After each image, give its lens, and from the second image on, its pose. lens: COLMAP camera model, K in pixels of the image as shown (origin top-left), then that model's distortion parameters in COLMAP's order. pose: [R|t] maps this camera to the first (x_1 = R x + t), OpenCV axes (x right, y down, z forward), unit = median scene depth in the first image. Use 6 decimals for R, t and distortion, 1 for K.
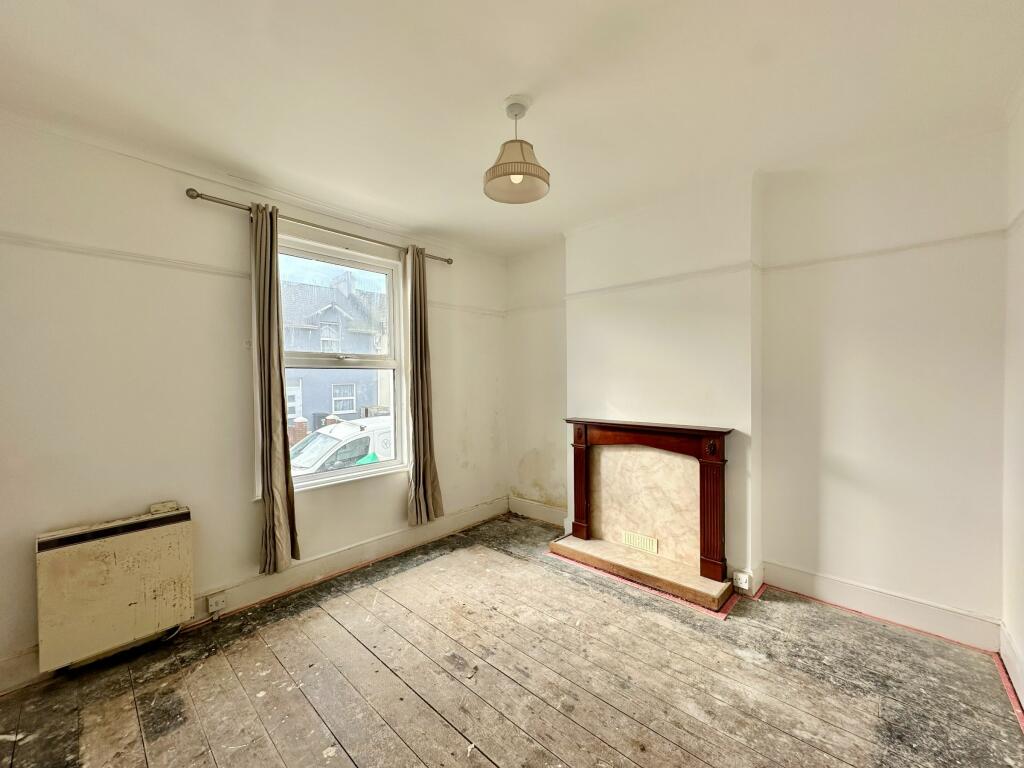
lens RADIAL K [[408.9, 0, 533.2], [0, 408.9, 381.4], [0, 0, 1]] dist [-0.000495, -0.000096]
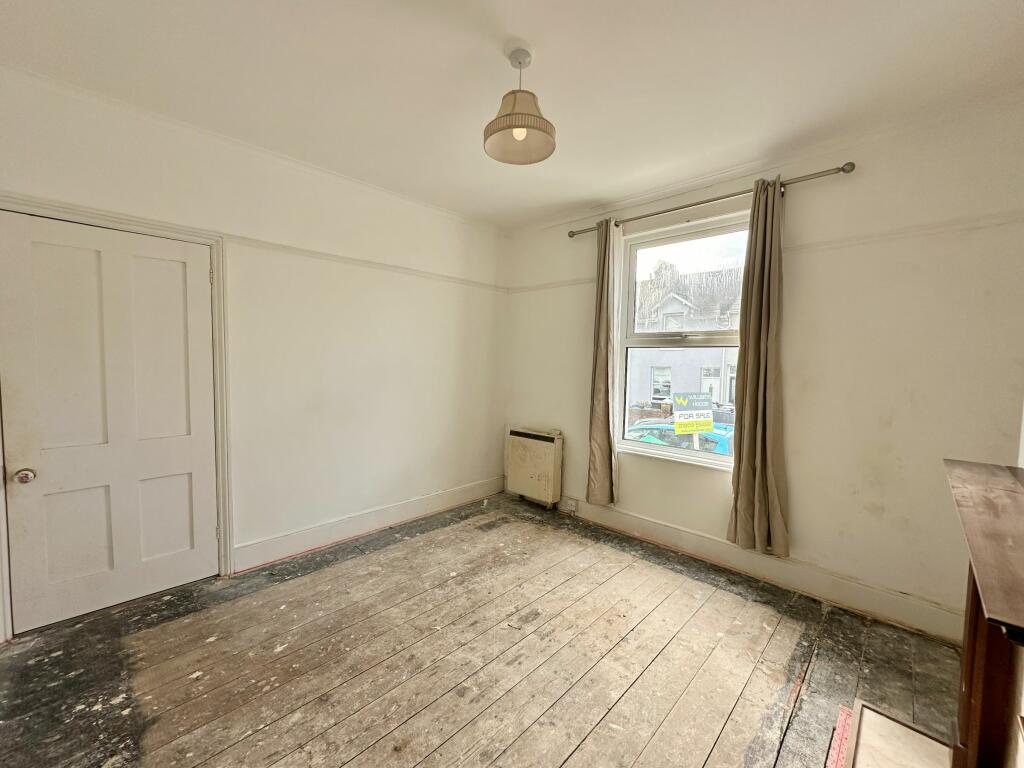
lens RADIAL K [[431.0, 0, 512.0], [0, 431.0, 384.0], [0, 0, 1]] dist [0.000358, 0.000167]
pose [[-0.077696, 0.062838, -0.994995, 0.807464], [-0.024496, 0.997590, 0.064915, -0.000050], [0.996676, 0.029417, -0.075969, 0.903722]]
